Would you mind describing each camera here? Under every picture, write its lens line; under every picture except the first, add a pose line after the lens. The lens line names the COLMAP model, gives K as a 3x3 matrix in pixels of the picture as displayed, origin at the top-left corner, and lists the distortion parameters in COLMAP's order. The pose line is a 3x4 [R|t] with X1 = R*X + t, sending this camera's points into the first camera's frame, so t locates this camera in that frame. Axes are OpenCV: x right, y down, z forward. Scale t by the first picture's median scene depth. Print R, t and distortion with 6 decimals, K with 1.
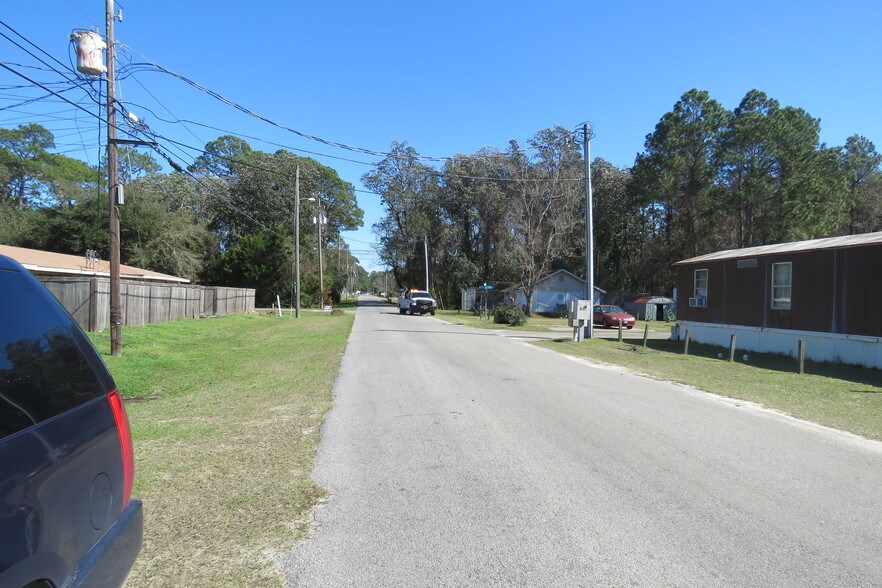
lens RADIAL K [[550.8, 0, 441.0], [0, 550.8, 294.0], [0, 0, 1]] dist [-0.003064, -0.000799]
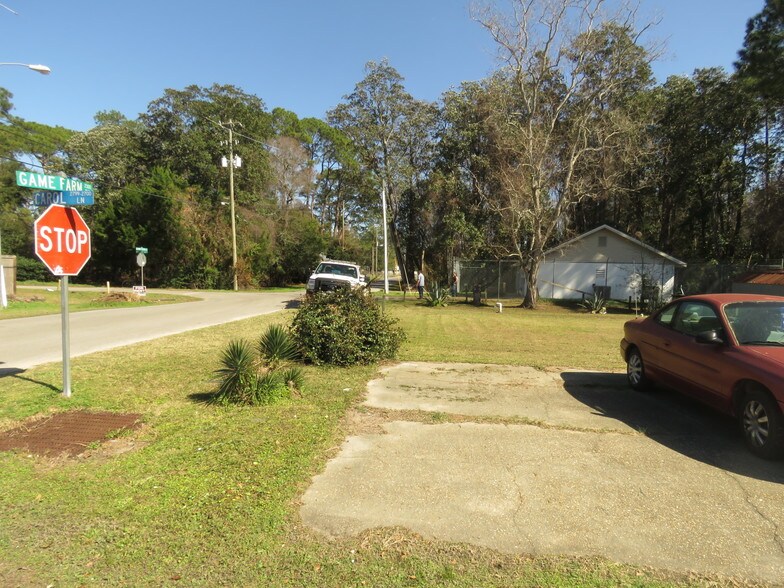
lens RADIAL K [[507.7, 0, 394.4], [0, 507.7, 296.5], [0, 0, 1]] dist [0.006126, 0.002005]
pose [[0.977900, 0.010637, -0.208801, 0.113411], [-0.002498, 0.999228, 0.039206, 0.008640], [0.209057, -0.037818, 0.977172, 0.417504]]
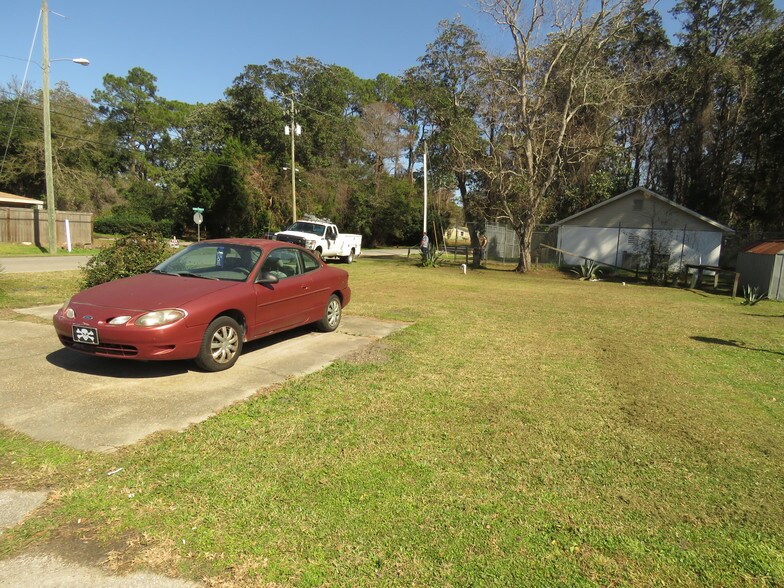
lens RADIAL K [[503.0, 0, 393.0], [0, 503.0, 307.0], [0, 0, 1]] dist [-0.003100, -0.000526]
pose [[0.880260, 0.087228, -0.466406, 0.242475], [-0.028301, 0.990859, 0.131899, 0.011290], [0.473647, -0.102905, 0.874682, 0.440059]]
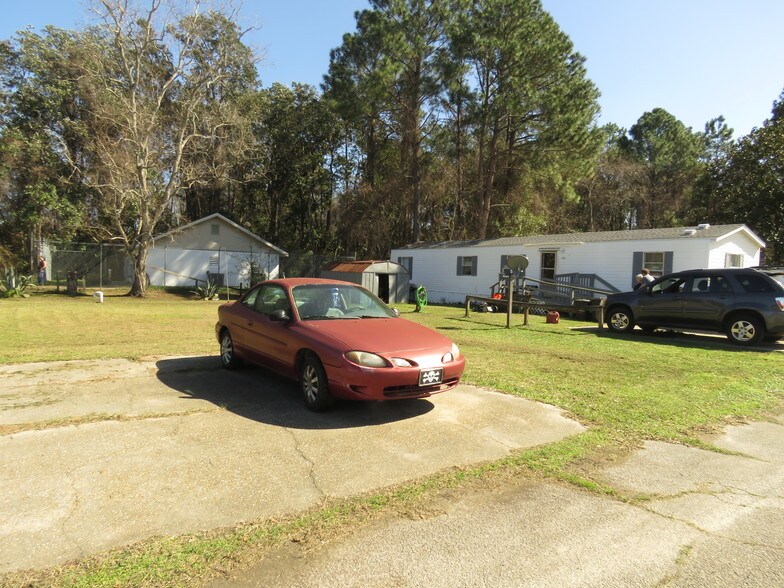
lens RADIAL K [[507.7, 0, 394.4], [0, 507.7, 296.5], [0, 0, 1]] dist [0.006126, 0.002005]
pose [[0.877343, -0.011494, 0.479726, 0.120764], [-0.017216, 0.998316, 0.055405, 0.009344], [-0.479554, -0.056868, 0.875668, 0.415387]]
